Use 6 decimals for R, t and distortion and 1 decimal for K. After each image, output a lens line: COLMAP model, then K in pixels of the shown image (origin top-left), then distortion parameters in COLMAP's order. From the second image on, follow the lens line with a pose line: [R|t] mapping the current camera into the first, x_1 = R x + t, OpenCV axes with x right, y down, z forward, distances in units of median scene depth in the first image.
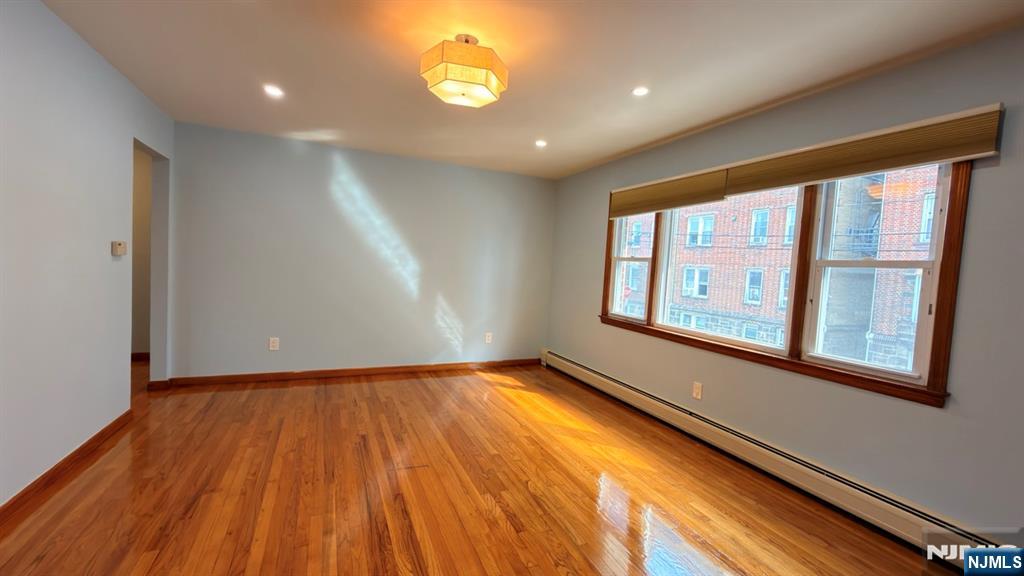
lens RADIAL K [[411.3, 0, 506.9], [0, 411.3, 286.6], [0, 0, 1]] dist [-0.003334, -0.000080]
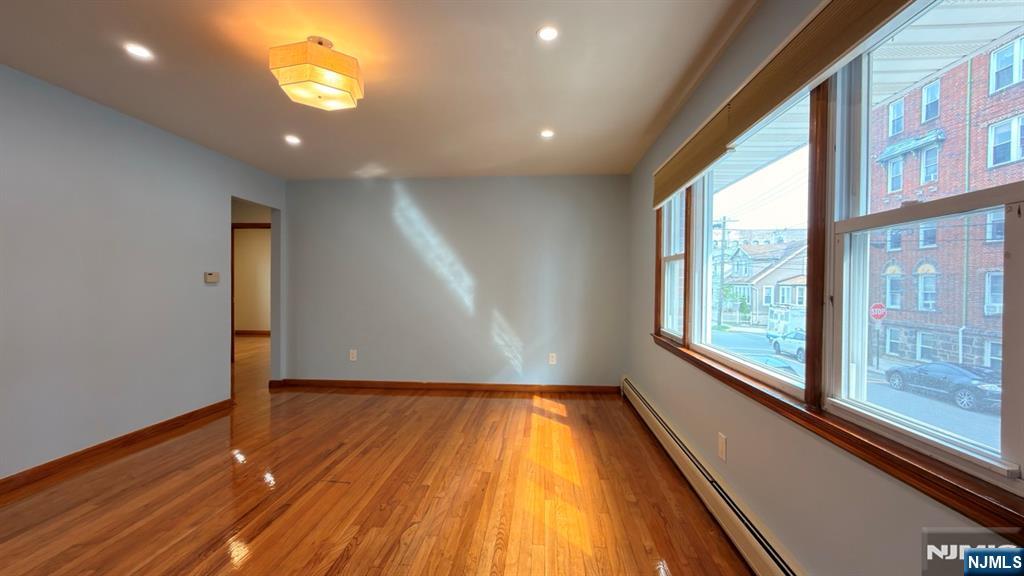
lens RADIAL K [[411.3, 0, 506.9], [0, 411.3, 286.6], [0, 0, 1]] dist [-0.003334, -0.000080]
pose [[0.876283, -0.043297, -0.479847, 0.411805], [0.015349, 0.997957, -0.062017, 0.029949], [0.481552, 0.046979, 0.875158, 0.215754]]
